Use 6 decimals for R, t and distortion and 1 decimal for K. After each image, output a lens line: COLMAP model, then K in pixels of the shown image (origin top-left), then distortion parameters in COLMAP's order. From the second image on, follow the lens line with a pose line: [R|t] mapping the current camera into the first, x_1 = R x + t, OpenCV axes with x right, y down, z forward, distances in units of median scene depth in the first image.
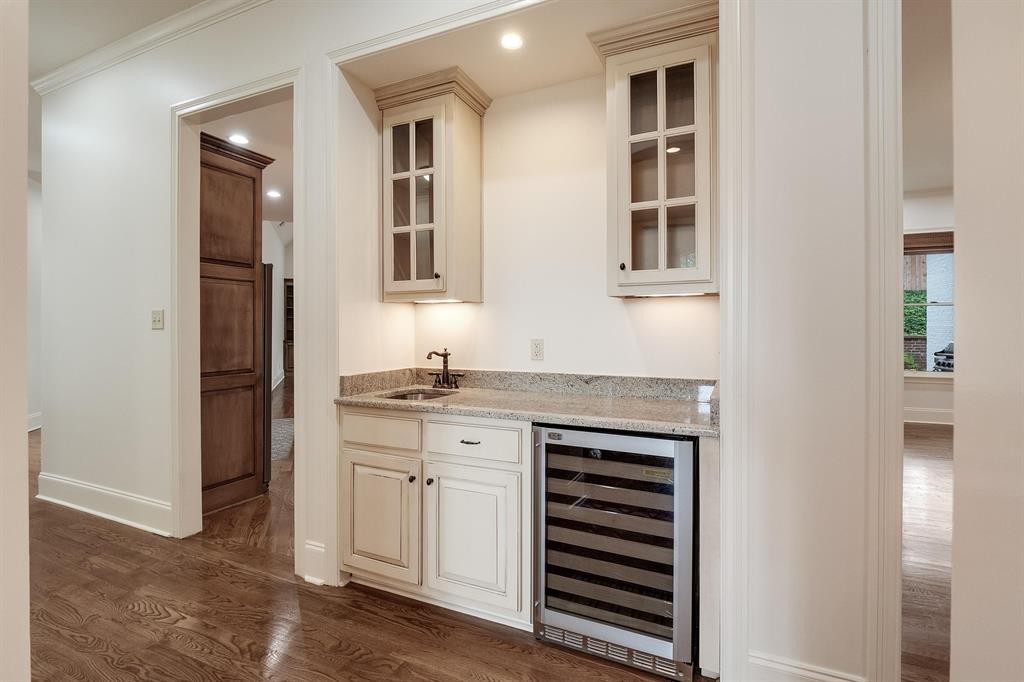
lens RADIAL K [[484.9, 0, 508.0], [0, 484.9, 335.9], [0, 0, 1]] dist [-0.008614, -0.001800]
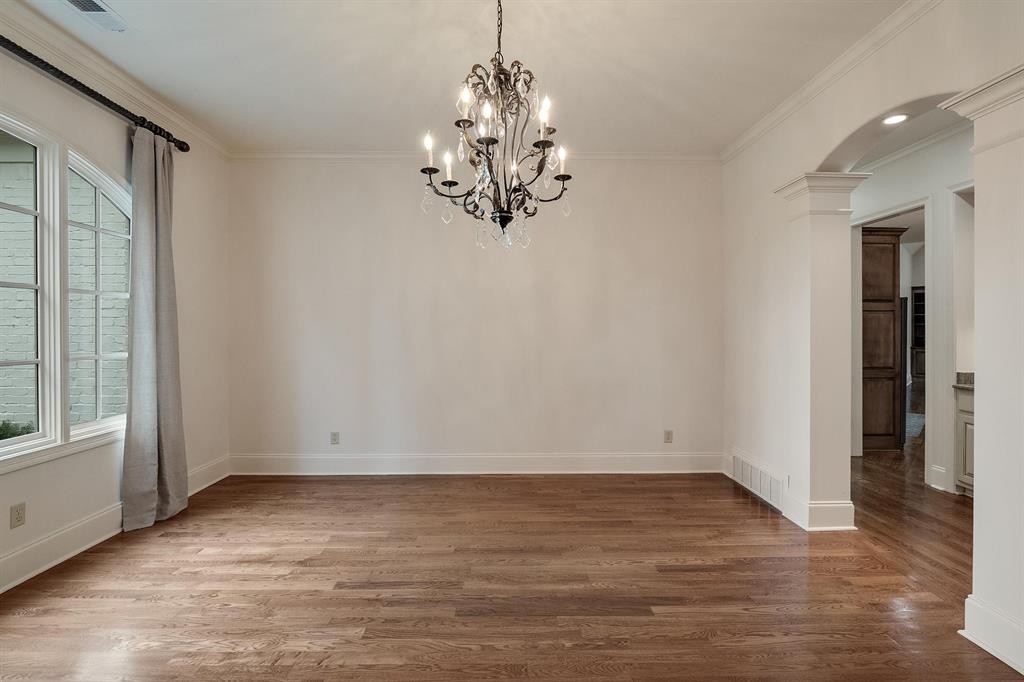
lens RADIAL K [[484.9, 0, 509.6], [0, 484.9, 337.7], [0, 0, 1]] dist [-0.008614, -0.001800]
pose [[0.427324, 0.001498, -0.904098, 0.356523], [0.001086, 0.999997, 0.002171, -0.031159], [0.904098, -0.001910, 0.427321, -0.802988]]
